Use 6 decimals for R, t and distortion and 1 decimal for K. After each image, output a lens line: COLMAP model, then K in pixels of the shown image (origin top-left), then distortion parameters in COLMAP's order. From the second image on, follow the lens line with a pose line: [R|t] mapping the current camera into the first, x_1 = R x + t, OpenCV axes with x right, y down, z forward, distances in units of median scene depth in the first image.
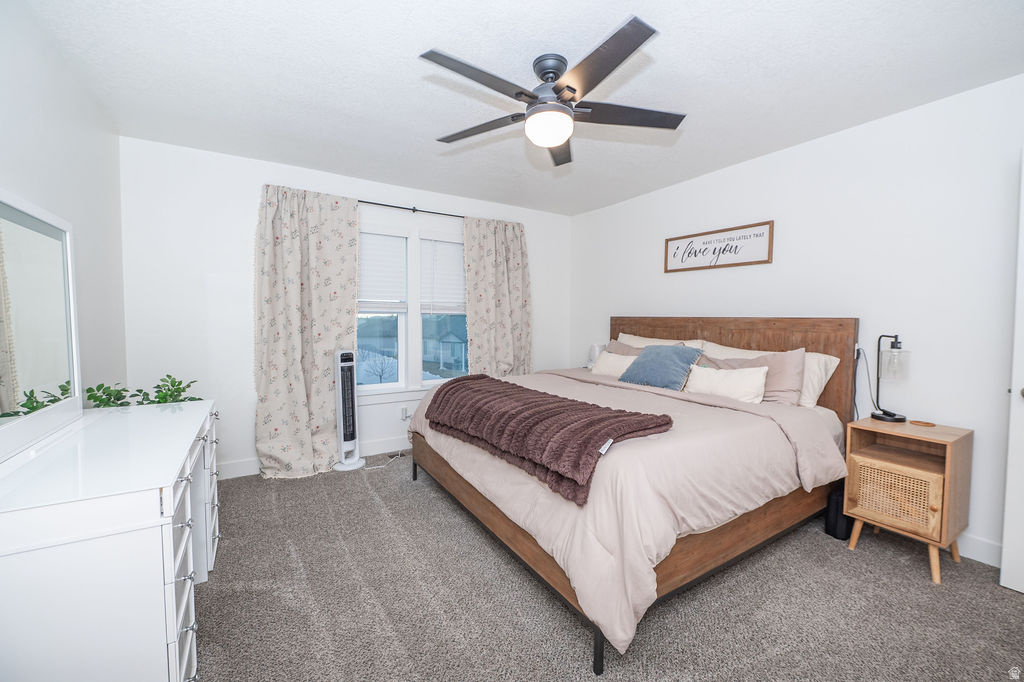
lens RADIAL K [[409.4, 0, 512.0], [0, 409.4, 341.0], [0, 0, 1]] dist [-0.009635, -0.000129]
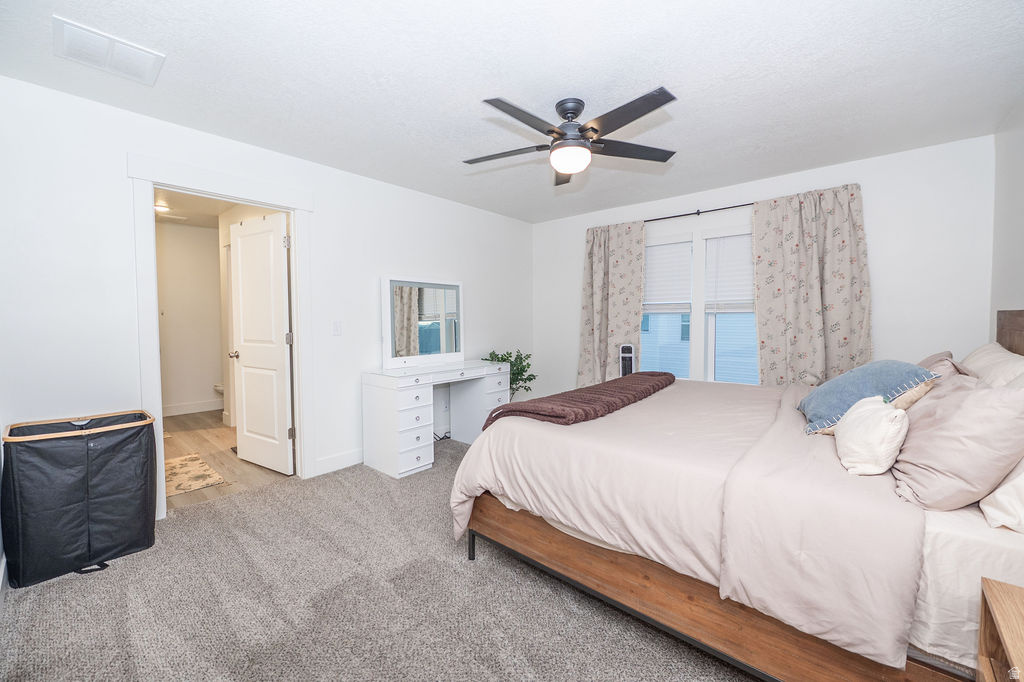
lens RADIAL K [[409.4, 0, 512.0], [0, 409.4, 341.0], [0, 0, 1]] dist [-0.009635, -0.000129]
pose [[0.279576, 0.041580, -0.959223, 0.697066], [-0.040711, 0.998677, 0.031425, -0.011691], [0.959260, 0.030266, 0.280899, 0.297133]]
